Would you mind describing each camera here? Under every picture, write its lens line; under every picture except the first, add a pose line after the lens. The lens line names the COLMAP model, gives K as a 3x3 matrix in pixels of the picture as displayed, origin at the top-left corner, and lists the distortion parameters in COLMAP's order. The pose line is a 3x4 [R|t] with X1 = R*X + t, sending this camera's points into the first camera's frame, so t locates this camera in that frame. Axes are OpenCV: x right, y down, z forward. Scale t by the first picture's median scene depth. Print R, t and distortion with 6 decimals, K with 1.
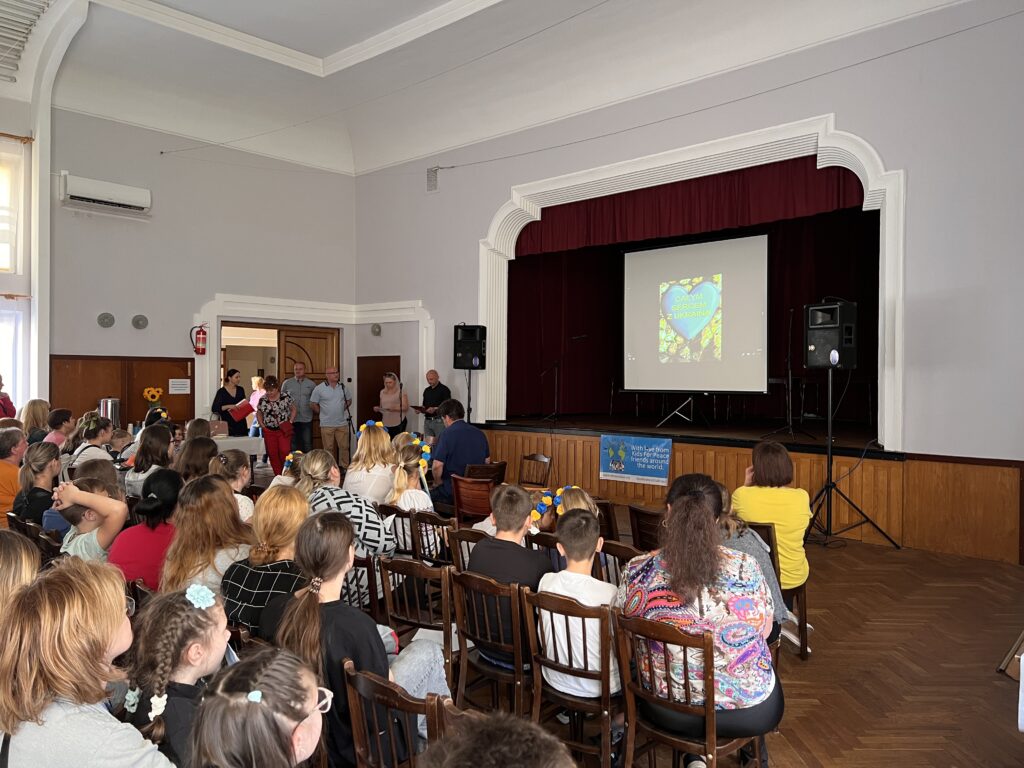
lens RADIAL K [[765.5, 0, 509.8], [0, 765.5, 380.1], [0, 0, 1]] dist [0.044249, -0.027805]
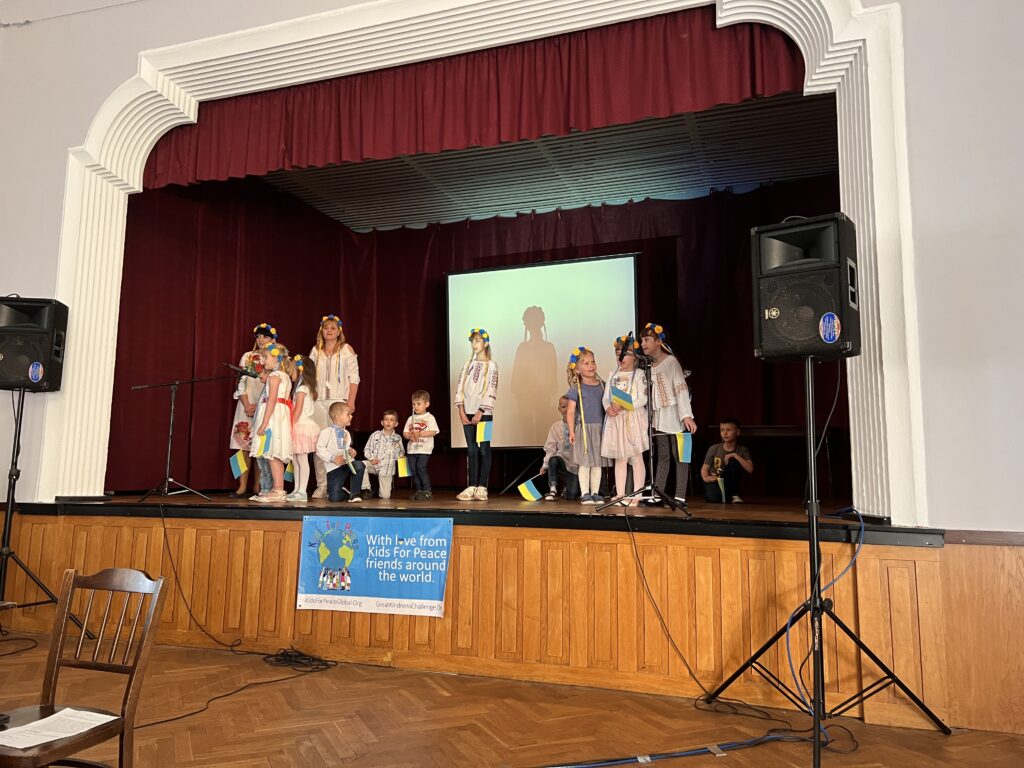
lens RADIAL K [[765.5, 0, 516.0], [0, 765.5, 384.7], [0, 0, 1]] dist [0.044249, -0.027805]
pose [[0.915231, 0.048838, 0.399958, 0.042910], [-0.001198, 0.992953, -0.118506, 0.046736], [-0.402927, 0.107981, 0.908840, 0.494623]]
